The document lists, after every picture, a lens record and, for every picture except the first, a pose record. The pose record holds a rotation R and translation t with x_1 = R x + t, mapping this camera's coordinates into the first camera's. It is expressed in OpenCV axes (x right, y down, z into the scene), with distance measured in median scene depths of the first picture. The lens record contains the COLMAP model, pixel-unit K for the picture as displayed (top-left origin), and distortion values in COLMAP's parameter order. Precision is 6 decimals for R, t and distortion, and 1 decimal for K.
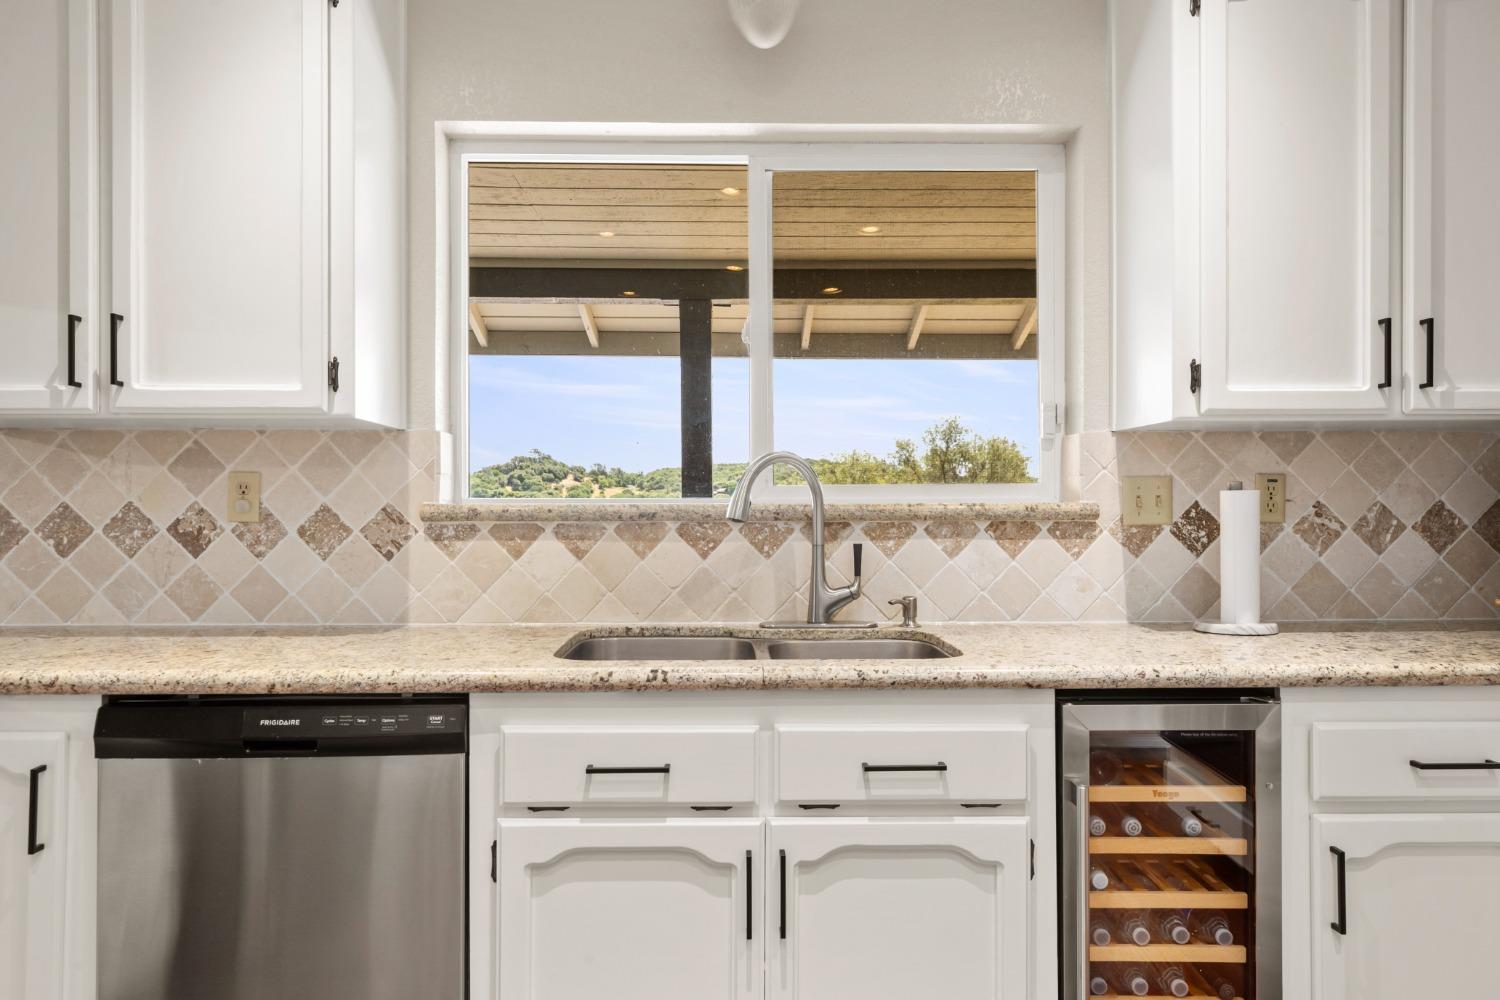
lens RADIAL K [[1014.5, 0, 737.5], [0, 1014.5, 503.6], [0, 0, 1]] dist [0.004063, 0.001379]
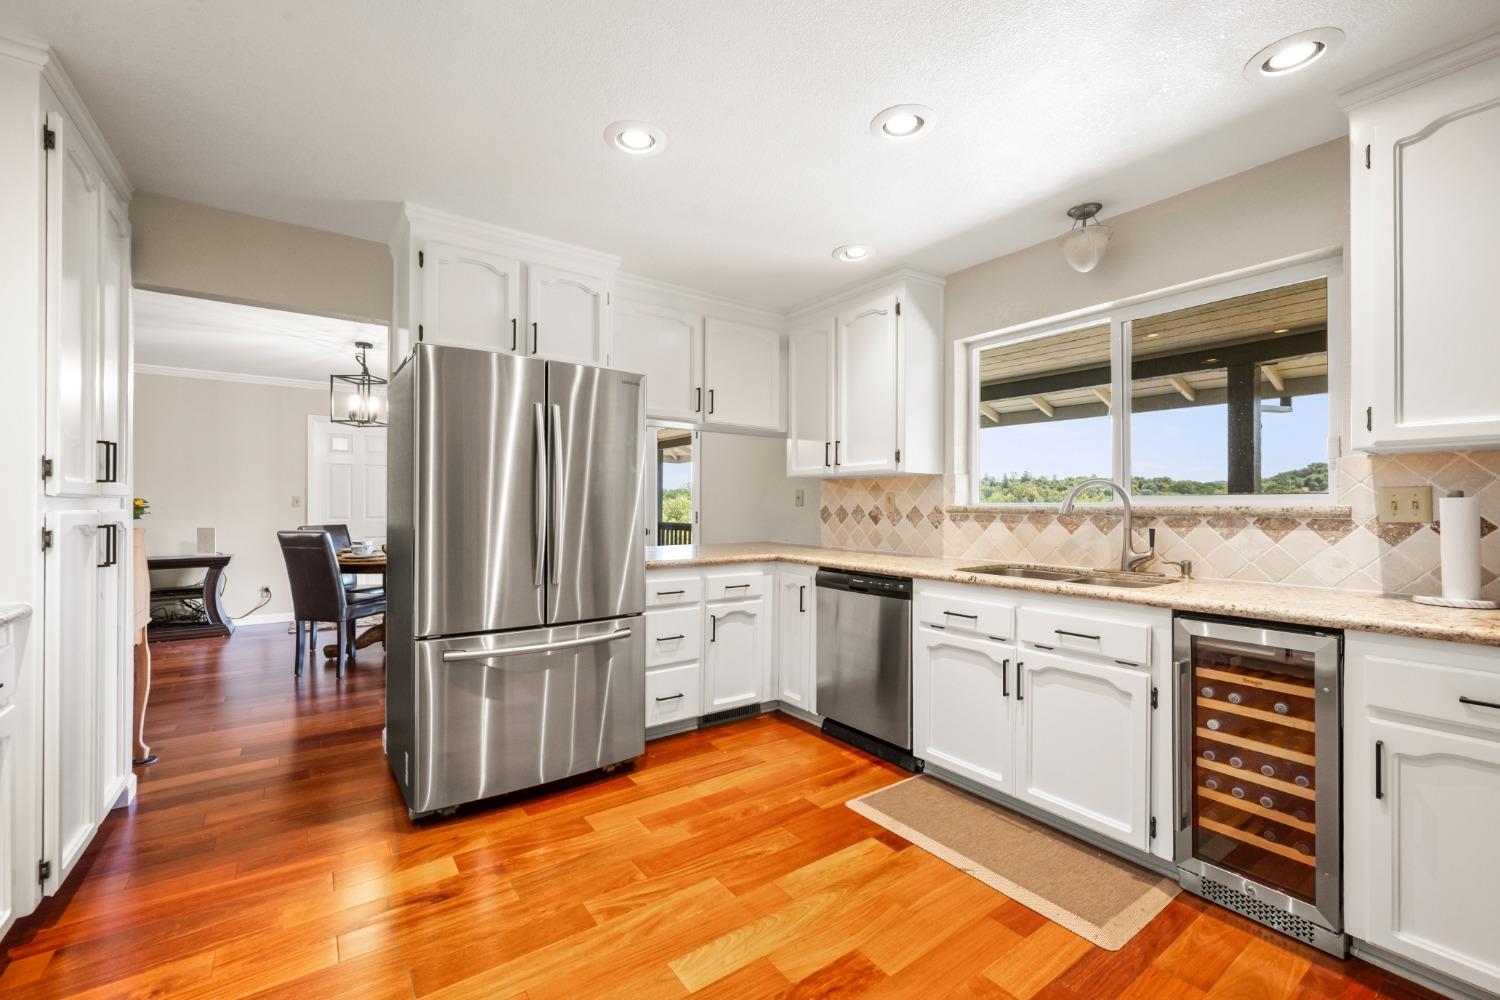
lens RADIAL K [[600.2, 0, 750.0], [0, 600.2, 500.0], [0, 0, 1]] dist [-0.000158, -0.000021]
pose [[0.580239, -0.003723, -0.814438, 0.558432], [0.002014, 0.999993, -0.003136, -0.008933], [0.814444, 0.000179, 0.580243, -0.183681]]
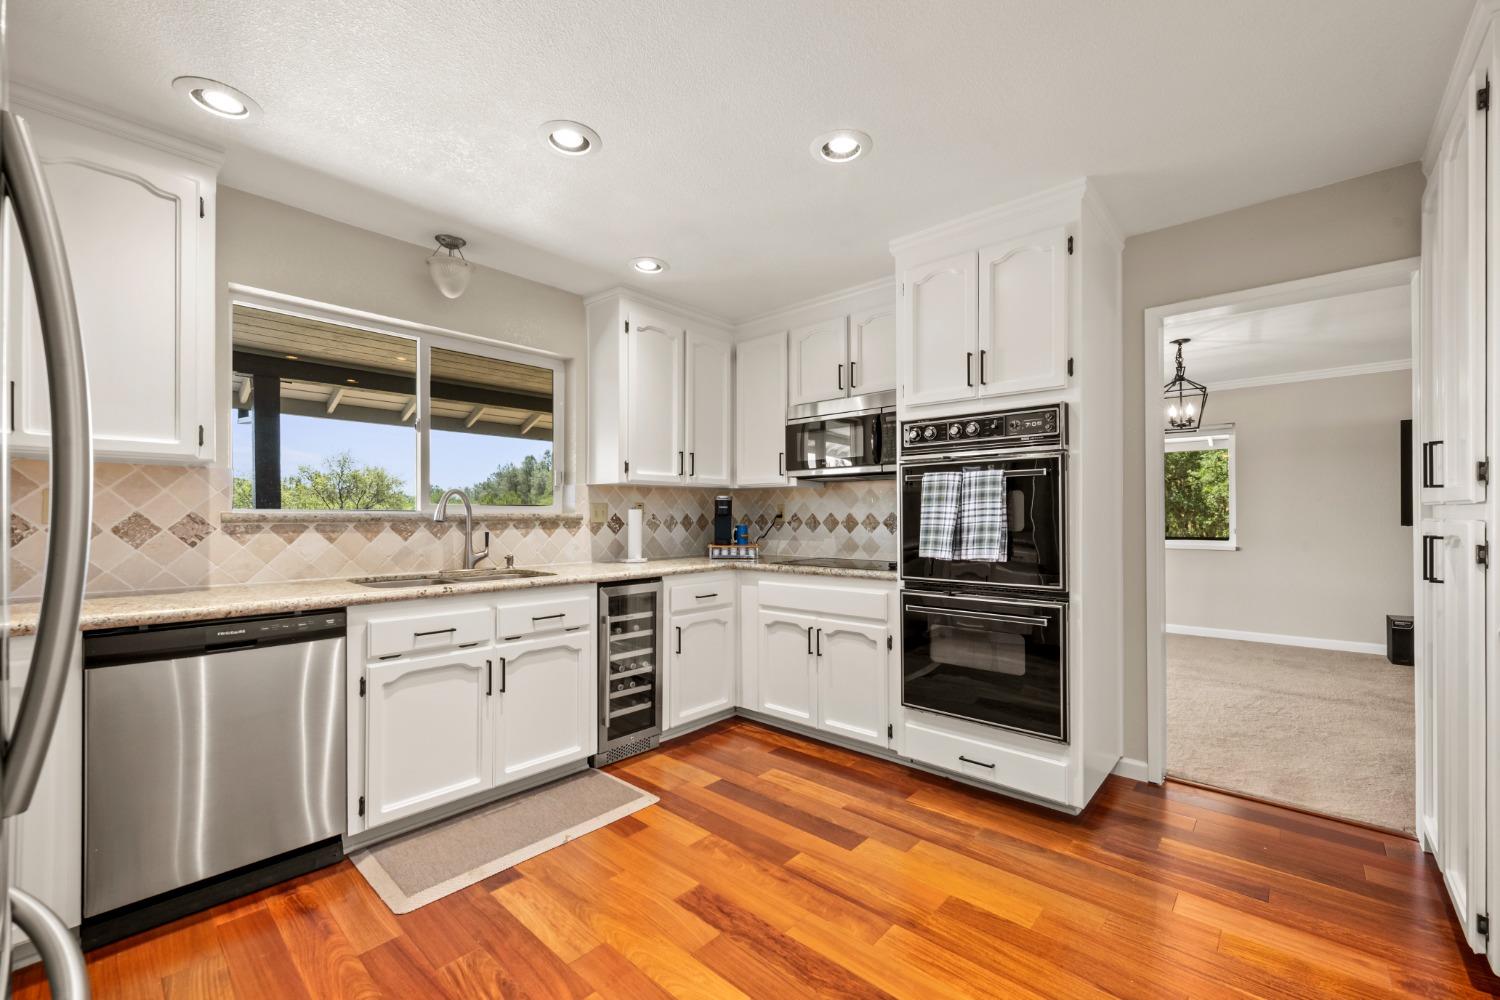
lens RADIAL K [[607.4, 0, 746.5], [0, 607.4, 510.3], [0, 0, 1]] dist [0.000304, 0.000449]
pose [[0.694096, 0.008758, 0.719829, -0.429067], [-0.006651, 0.999961, -0.005753, -0.003084], [-0.719851, -0.000794, 0.694128, -0.306076]]
